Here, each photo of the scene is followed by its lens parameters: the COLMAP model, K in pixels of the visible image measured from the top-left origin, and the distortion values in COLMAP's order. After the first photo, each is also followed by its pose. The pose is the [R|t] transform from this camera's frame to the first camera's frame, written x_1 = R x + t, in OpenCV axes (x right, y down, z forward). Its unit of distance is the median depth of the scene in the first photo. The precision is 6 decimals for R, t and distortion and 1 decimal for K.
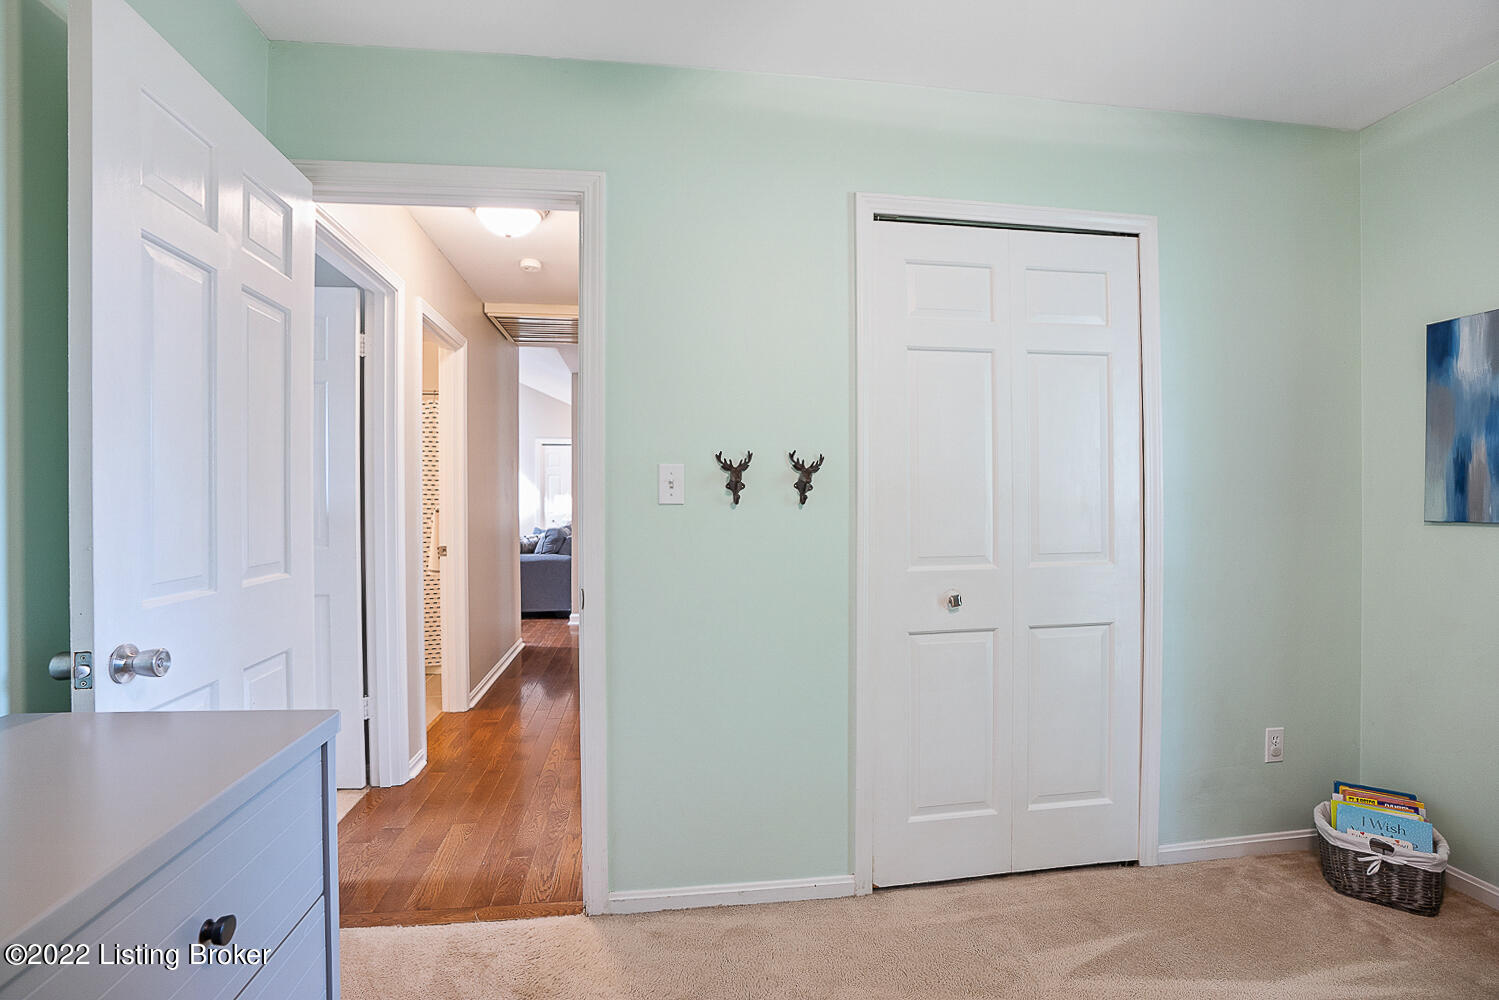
lens RADIAL K [[679.5, 0, 748.7], [0, 679.5, 497.1], [0, 0, 1]] dist [-0.005558, -0.000571]
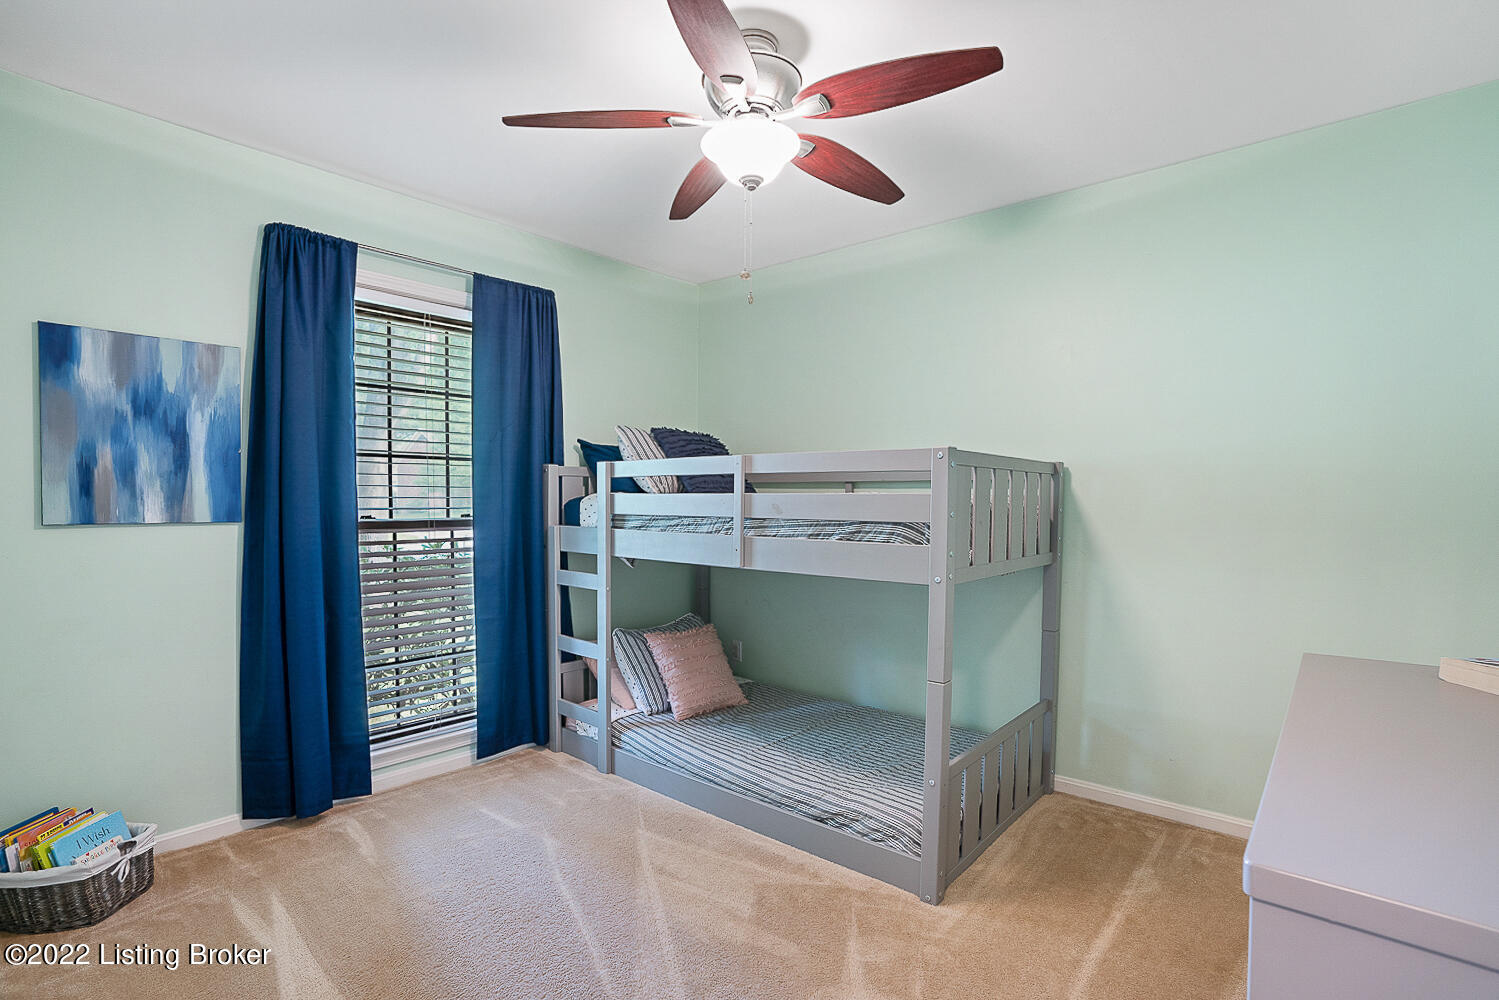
lens RADIAL K [[679.5, 0, 743.4], [0, 679.5, 509.9], [0, 0, 1]] dist [-0.005558, -0.000571]
pose [[-0.622563, -0.020426, 0.782303, -0.399848], [-0.005679, 0.999751, 0.021584, -0.013540], [-0.782549, 0.008995, -0.622524, 0.861074]]
